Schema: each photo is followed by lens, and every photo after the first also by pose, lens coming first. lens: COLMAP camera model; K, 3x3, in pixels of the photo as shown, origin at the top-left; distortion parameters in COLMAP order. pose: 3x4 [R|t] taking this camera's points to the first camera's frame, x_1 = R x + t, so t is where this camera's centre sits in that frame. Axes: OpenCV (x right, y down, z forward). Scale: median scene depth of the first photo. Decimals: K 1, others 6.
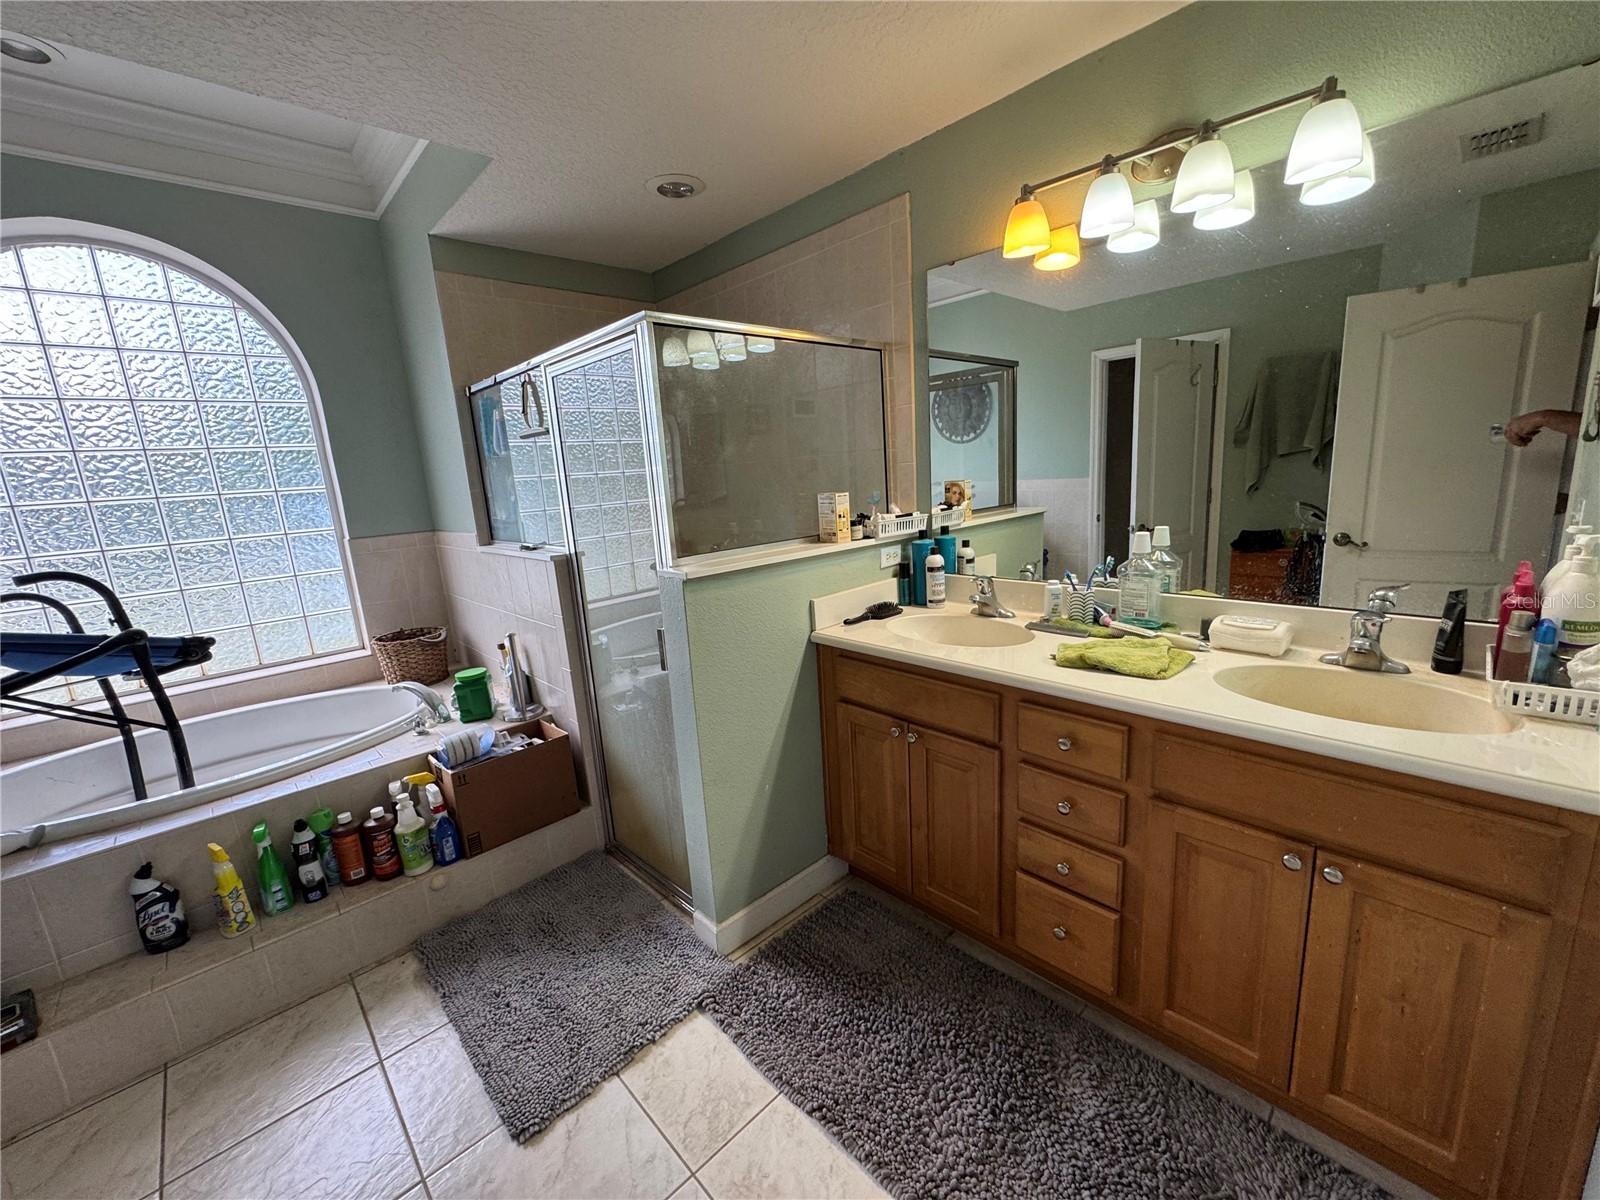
lens RADIAL K [[631.5, 0, 797.1], [0, 631.5, 602.5], [0, 0, 1]] dist [-0.003420, 0.000006]
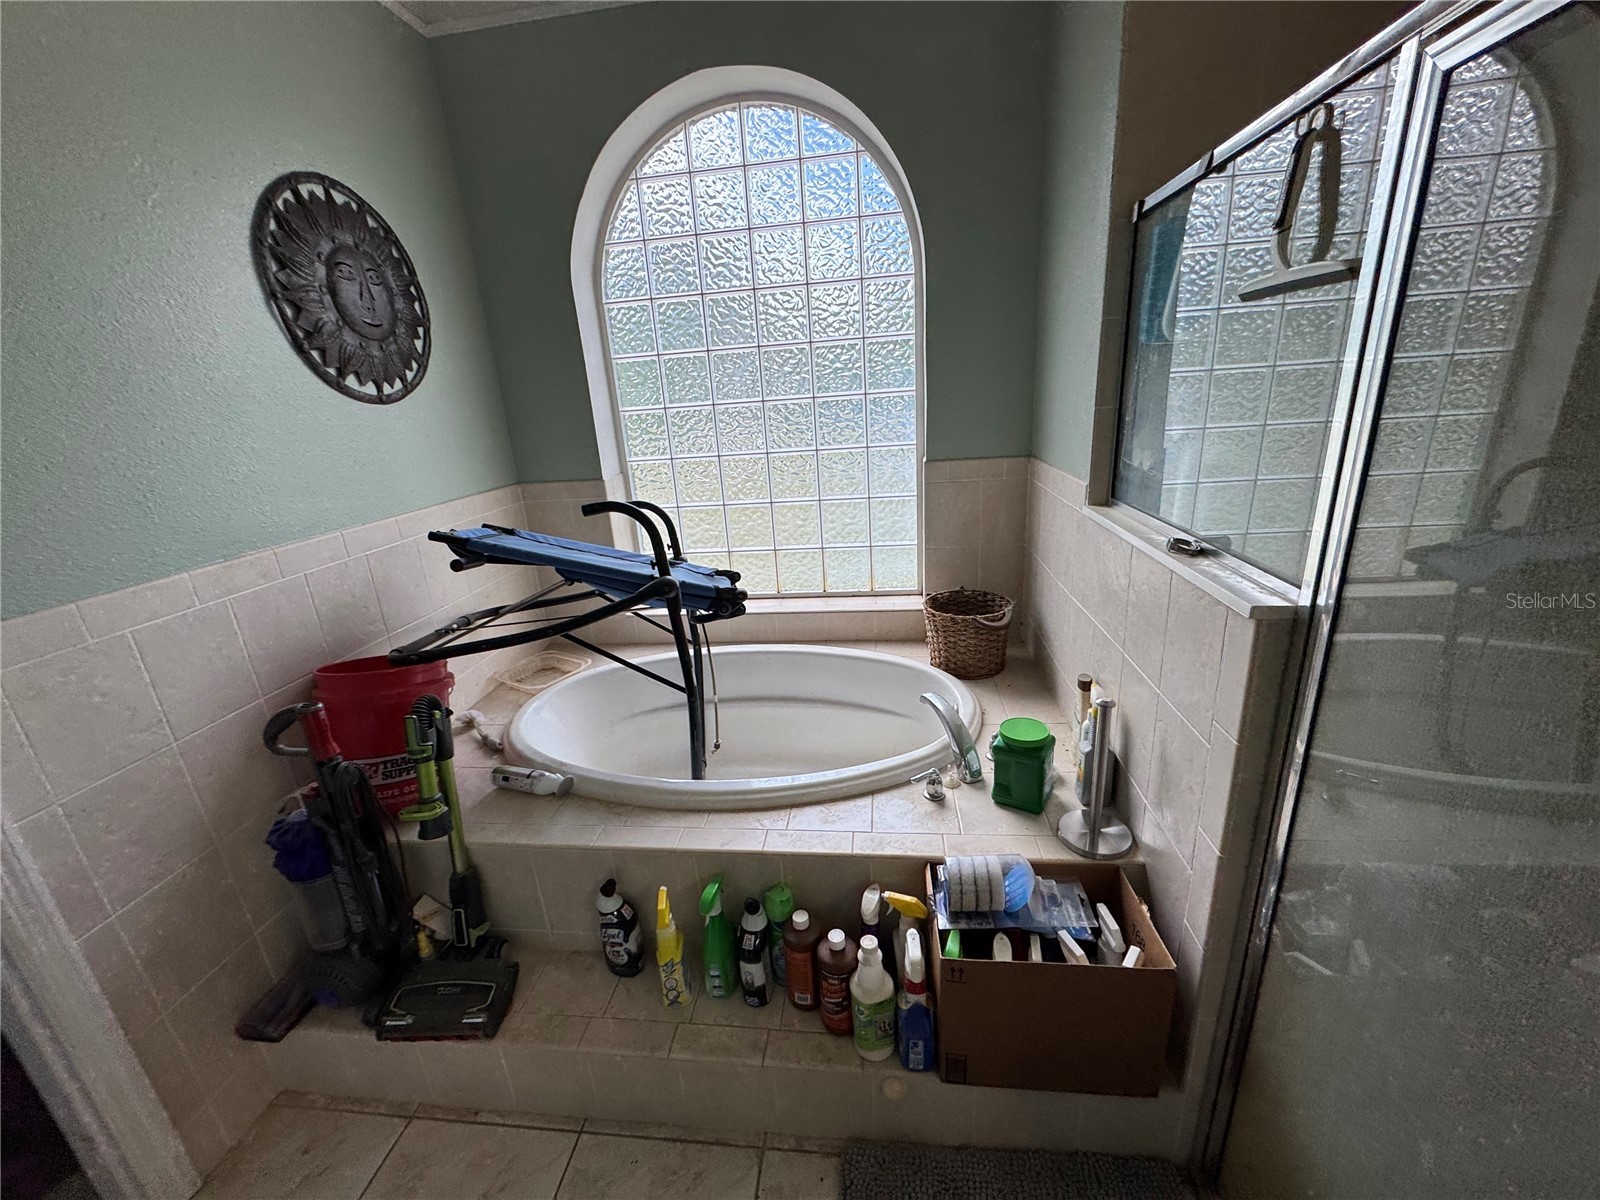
lens RADIAL K [[641.5, 0, 801.3], [0, 641.5, 600.4], [0, 0, 1]] dist [-0.003072, 0.000490]
pose [[0.637424, 0.260055, -0.725301, -0.284765], [-0.132097, 0.964269, 0.229644, -0.135986], [0.759105, -0.050571, 0.649001, 0.528906]]
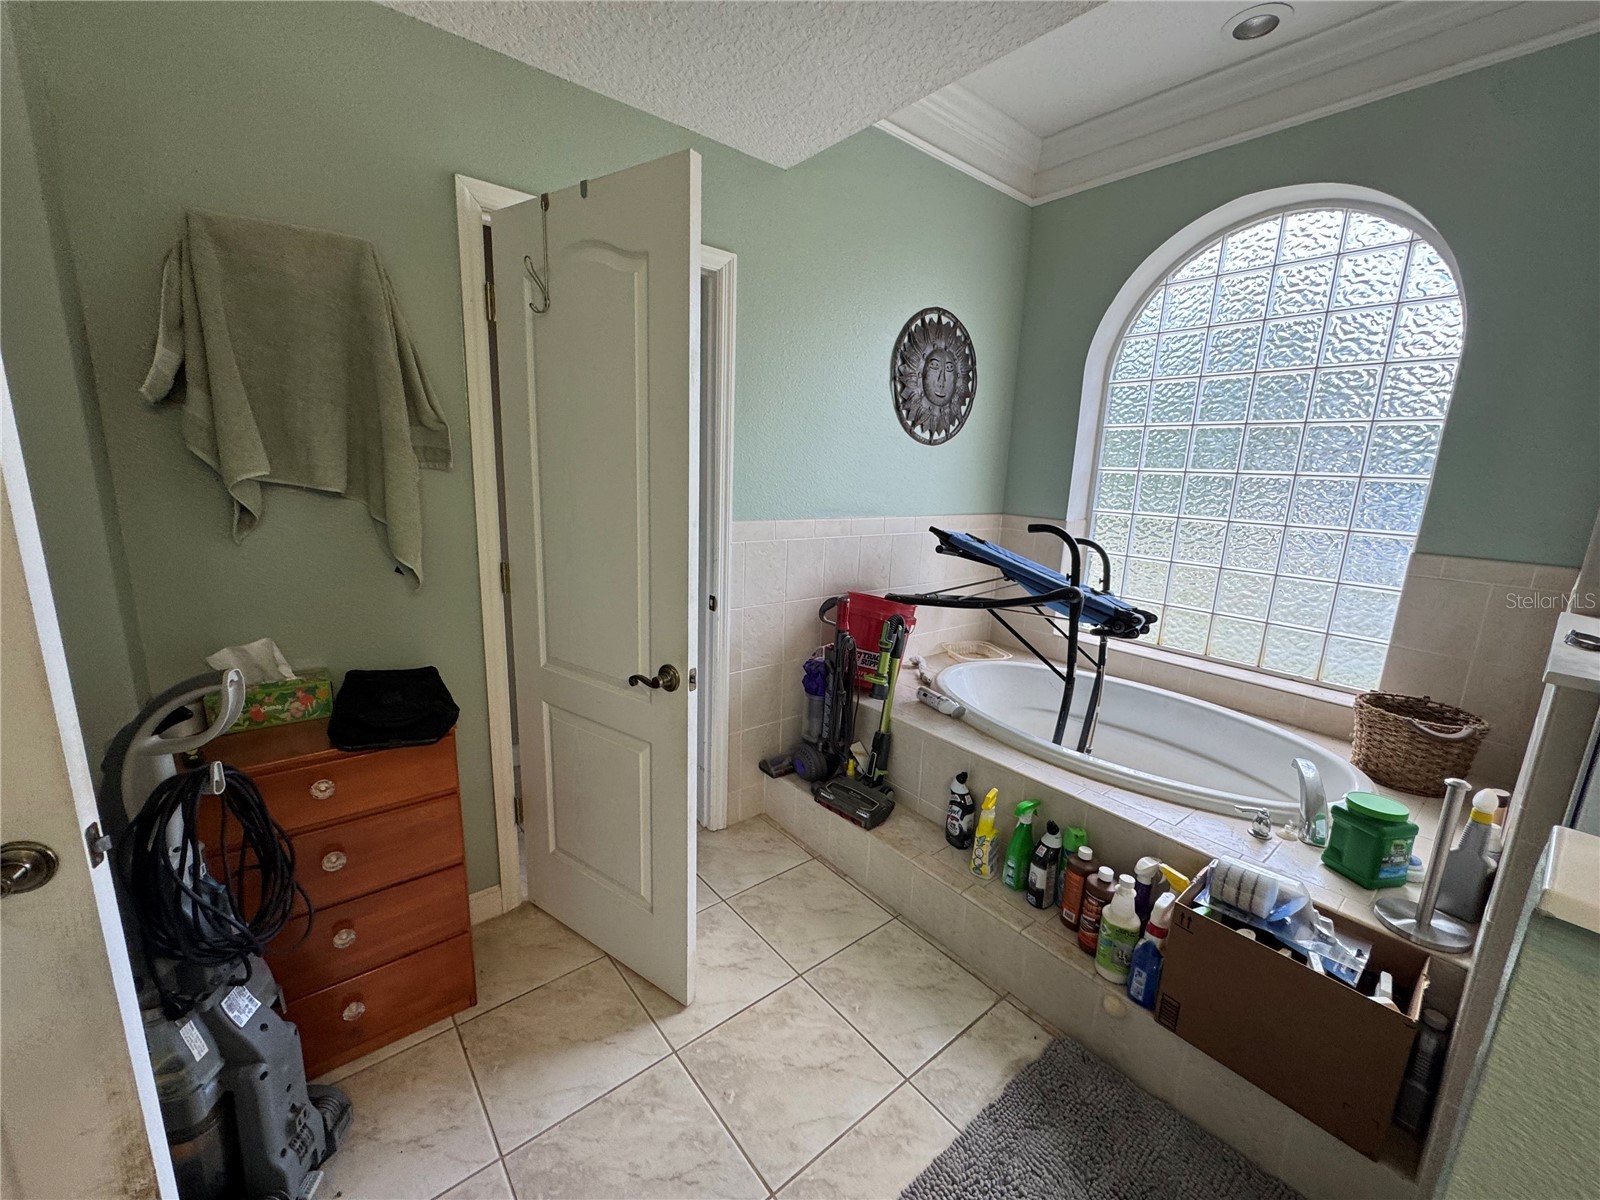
lens RADIAL K [[641.5, 0, 801.3], [0, 641.5, 600.4], [0, 0, 1]] dist [-0.003072, 0.000490]
pose [[-0.075591, 0.266592, -0.960841, 0.060102], [-0.234975, 0.931699, 0.276992, -0.123975], [0.969058, 0.246712, -0.007785, 0.502805]]
